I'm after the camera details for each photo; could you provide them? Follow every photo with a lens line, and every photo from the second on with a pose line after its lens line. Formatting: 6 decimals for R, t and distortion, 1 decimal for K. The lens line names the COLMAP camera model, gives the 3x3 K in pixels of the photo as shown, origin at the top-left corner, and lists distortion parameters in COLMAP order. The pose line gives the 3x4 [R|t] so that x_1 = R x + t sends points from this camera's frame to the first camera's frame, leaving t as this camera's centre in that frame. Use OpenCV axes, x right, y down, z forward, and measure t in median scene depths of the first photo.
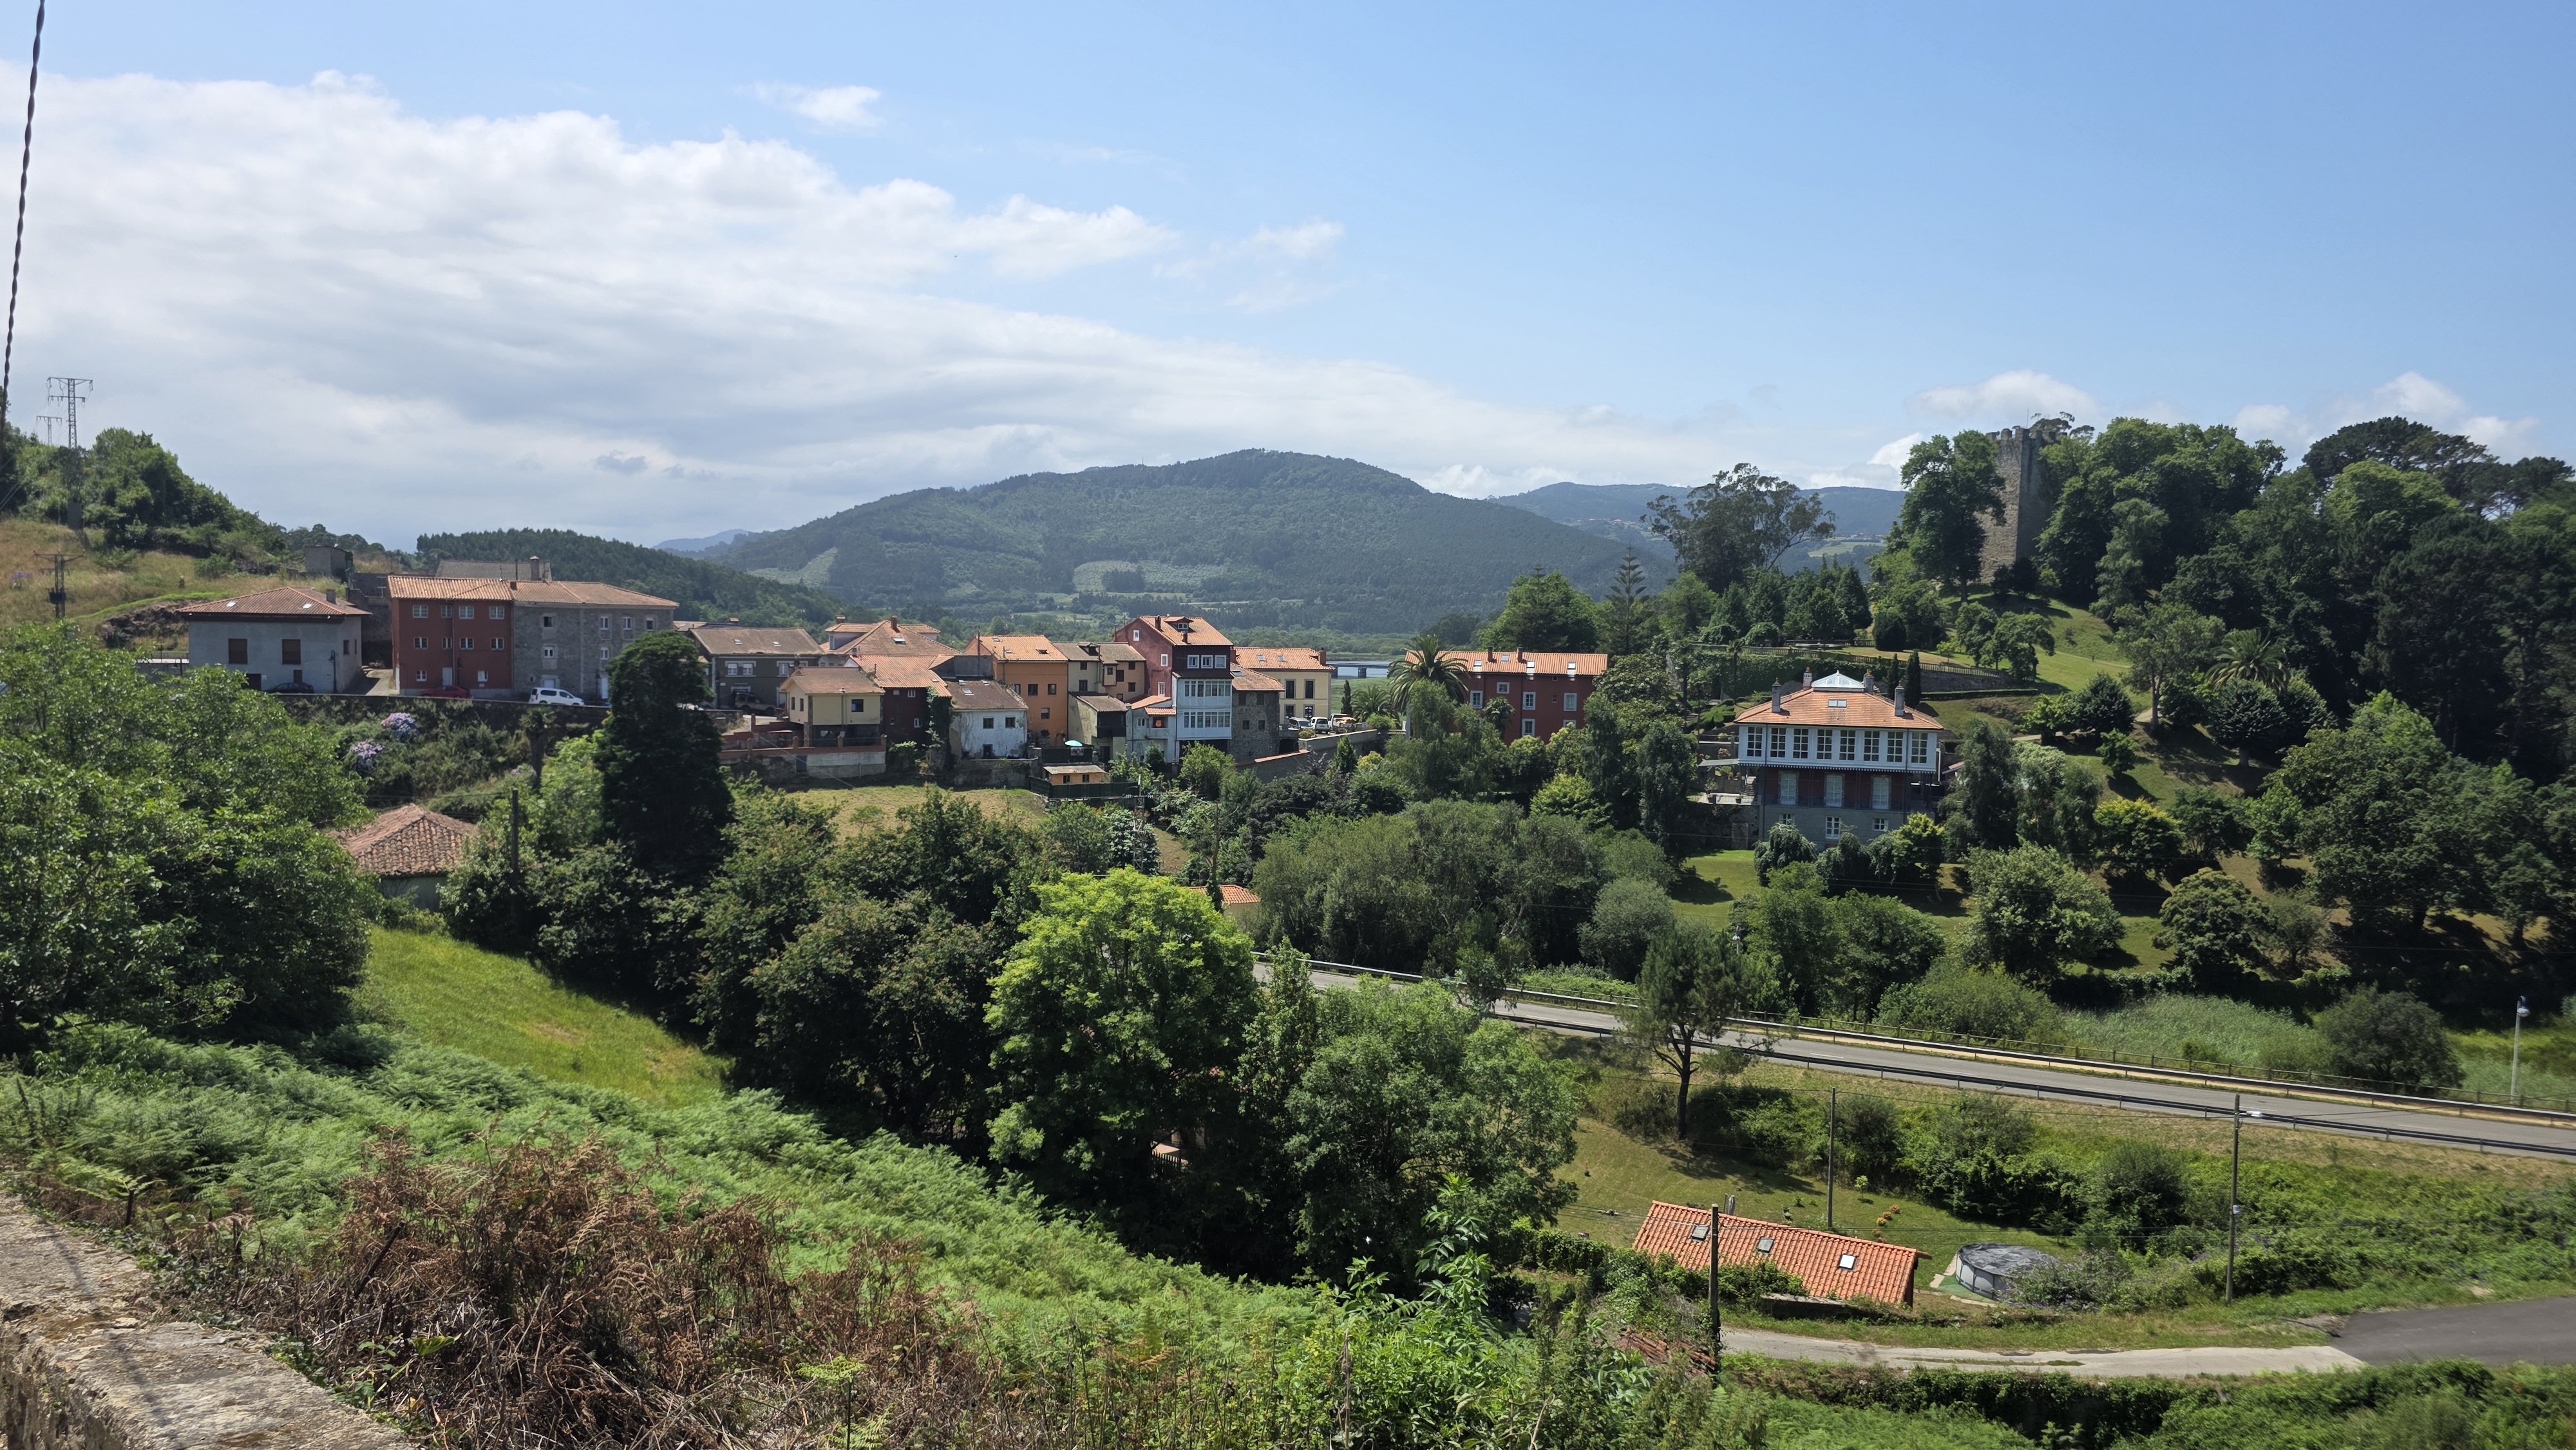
lens RADIAL K [[1721.5, 0, 1288.0], [0, 1721.5, 725.0], [0, 0, 1]] dist [0.095483, -0.121892]
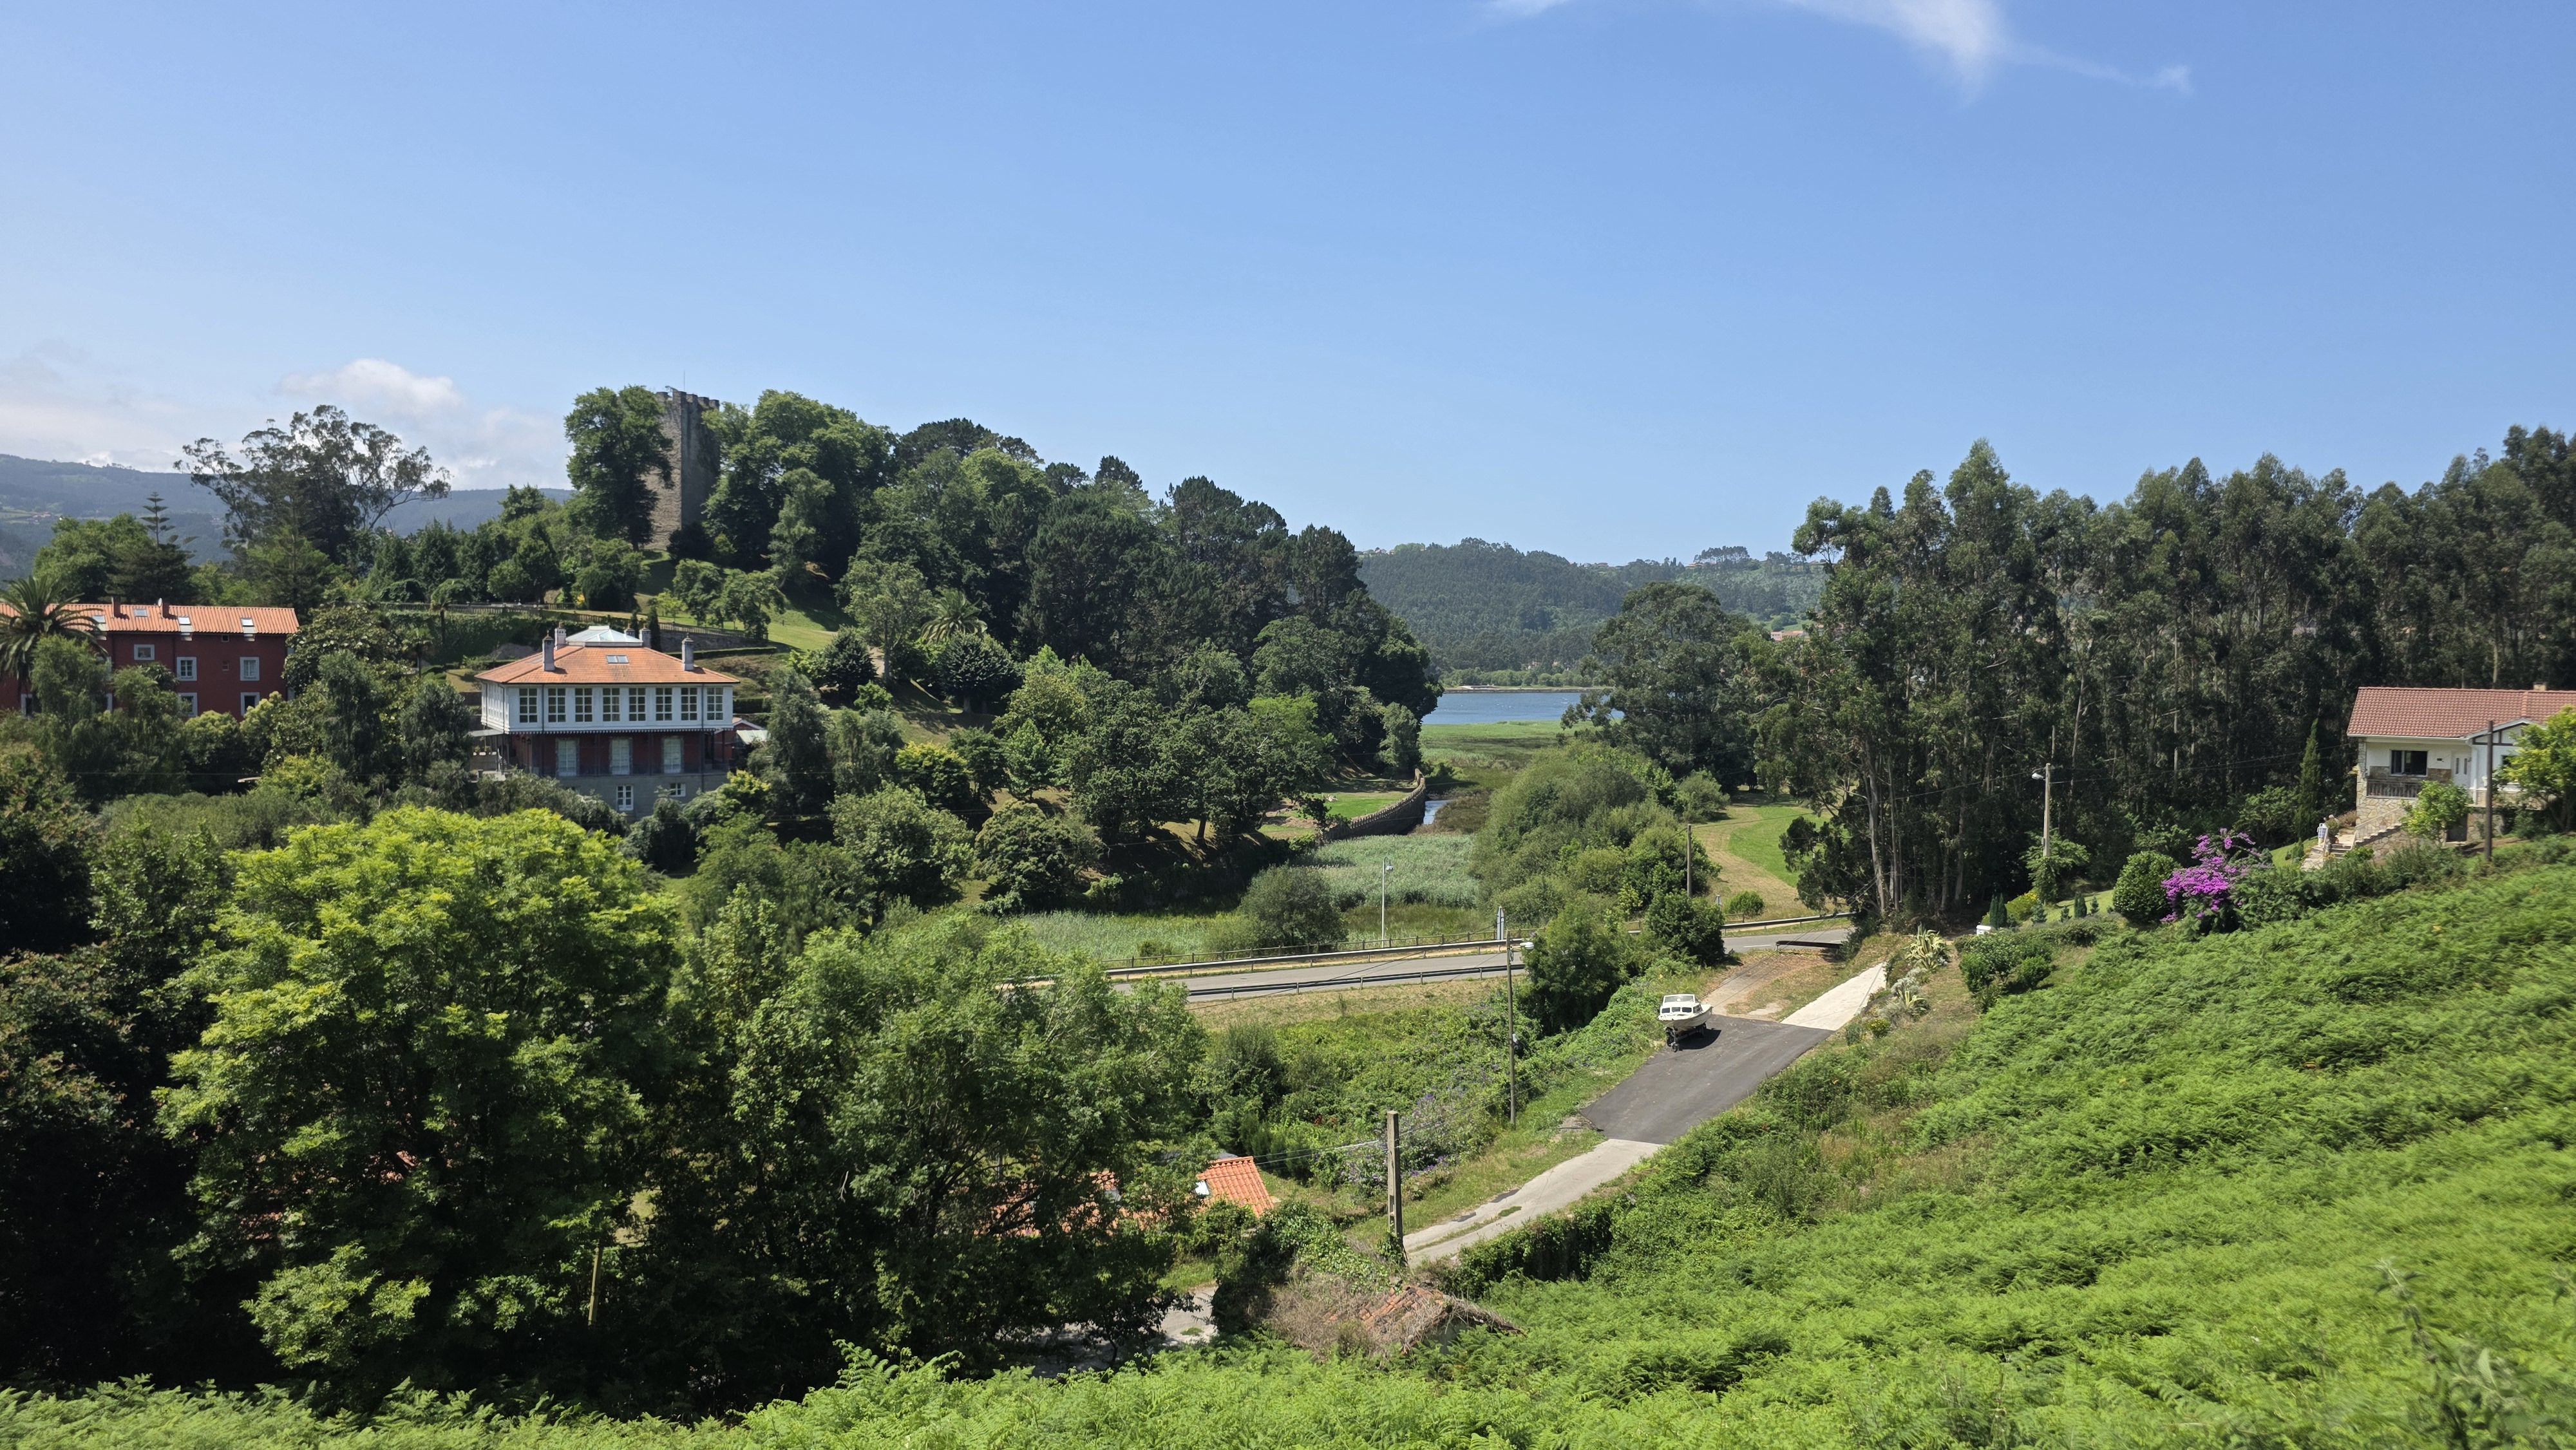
lens RADIAL K [[1721.5, 0, 1288.0], [0, 1721.5, 725.0], [0, 0, 1]] dist [0.095483, -0.121892]
pose [[0.663399, -0.045274, 0.746895, -0.124940], [0.048400, 0.998674, 0.017547, 0.022392], [-0.746699, 0.024509, 0.664710, 0.148472]]
